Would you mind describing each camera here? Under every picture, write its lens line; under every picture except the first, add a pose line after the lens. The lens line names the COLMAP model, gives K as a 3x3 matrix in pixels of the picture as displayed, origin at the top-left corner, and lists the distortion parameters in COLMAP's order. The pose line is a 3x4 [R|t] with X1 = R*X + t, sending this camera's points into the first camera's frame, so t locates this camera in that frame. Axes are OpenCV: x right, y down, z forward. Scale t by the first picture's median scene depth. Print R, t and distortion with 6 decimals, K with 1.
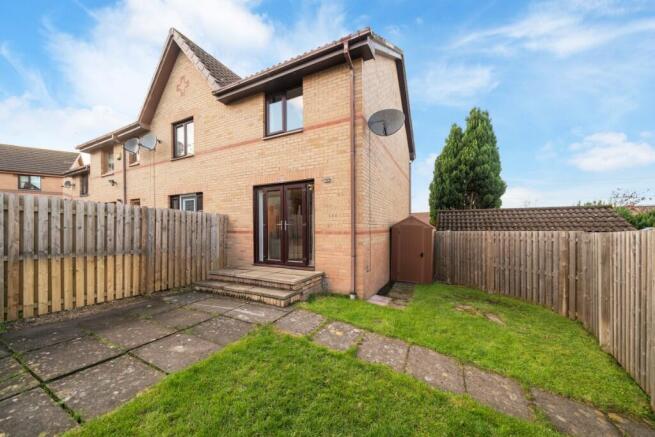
lens RADIAL K [[223.5, 0, 325.6], [0, 223.5, 230.0], [0, 0, 1]] dist [-0.009363, -0.000316]
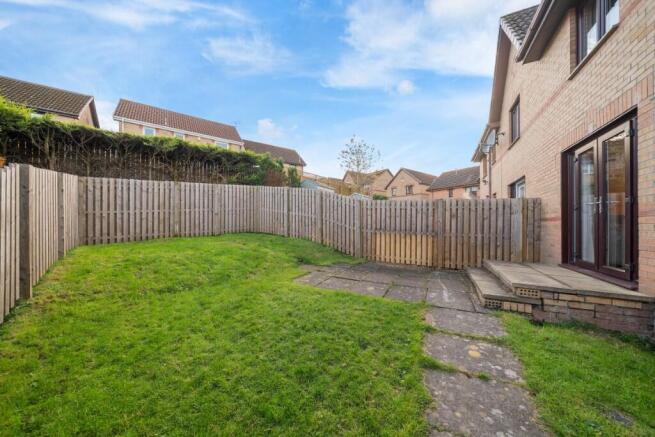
lens RADIAL K [[223.5, 0, 330.5], [0, 223.5, 224.8], [0, 0, 1]] dist [-0.009363, -0.000316]
pose [[0.030525, 0.001692, -0.999533, 0.520275], [-0.006577, 0.999977, 0.001492, 0.048795], [0.999512, 0.006528, 0.030535, 0.380572]]
